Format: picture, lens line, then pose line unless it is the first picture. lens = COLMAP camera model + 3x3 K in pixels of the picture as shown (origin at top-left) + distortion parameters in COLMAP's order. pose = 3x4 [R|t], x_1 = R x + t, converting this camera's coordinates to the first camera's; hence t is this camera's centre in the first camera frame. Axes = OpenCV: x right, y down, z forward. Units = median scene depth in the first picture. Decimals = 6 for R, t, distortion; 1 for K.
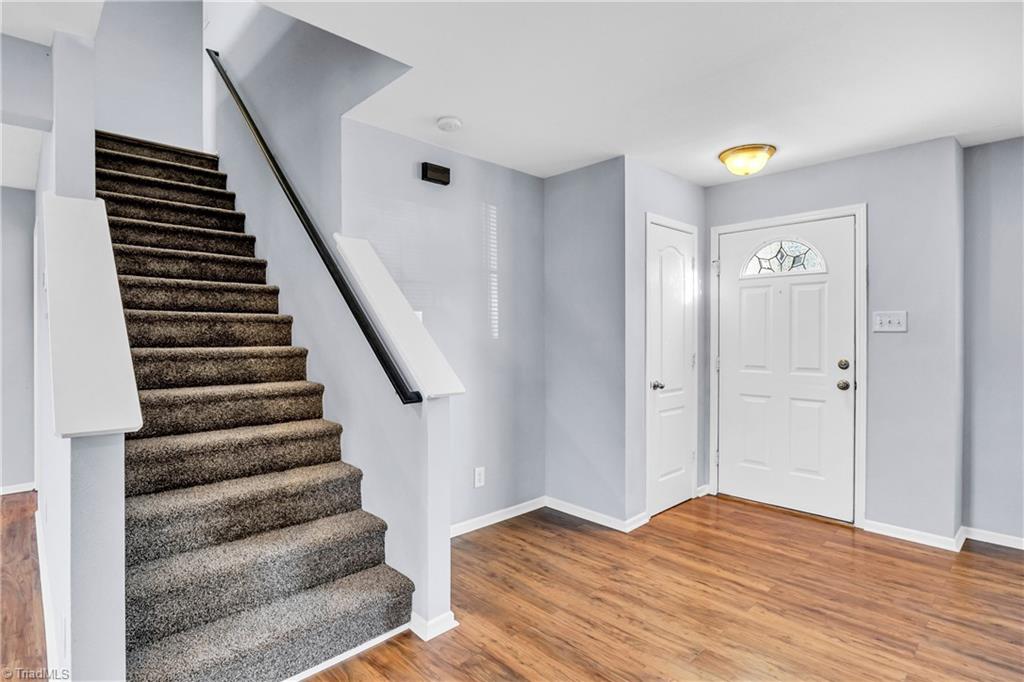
lens RADIAL K [[521.4, 0, 512.0], [0, 521.4, 341.0], [0, 0, 1]] dist [-0.000105, -0.000031]
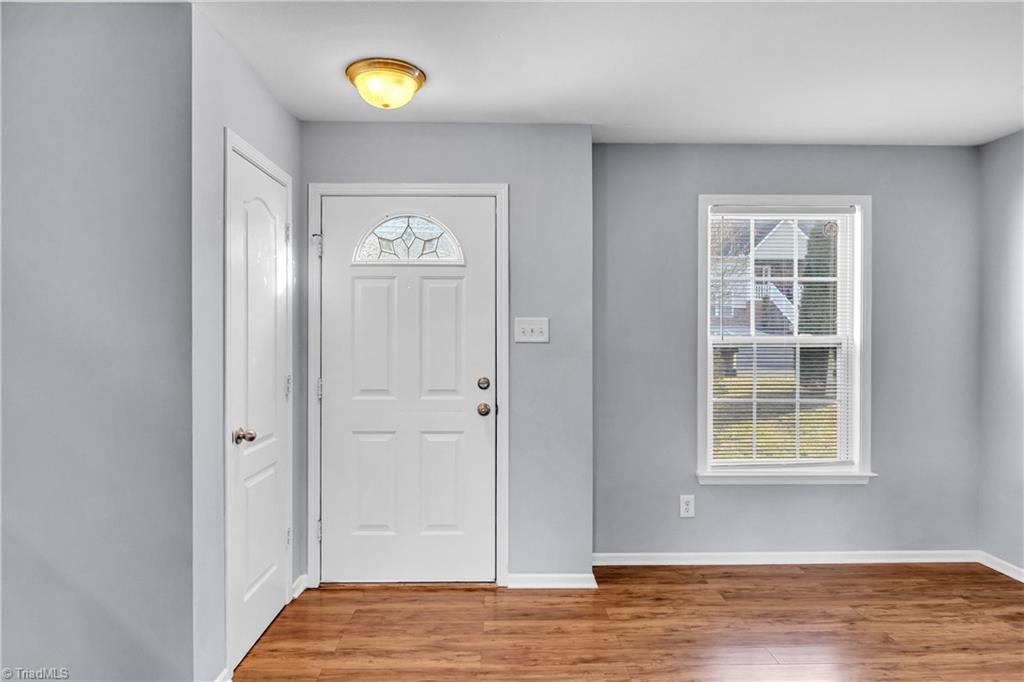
lens RADIAL K [[591.6, 0, 499.3], [0, 591.6, 338.4], [0, 0, 1]] dist [-0.012207, -0.000706]
pose [[0.676329, 0.002206, 0.736597, -0.007168], [0.006710, 0.999936, -0.009156, -0.014718], [-0.736570, 0.011135, 0.676270, 0.374944]]
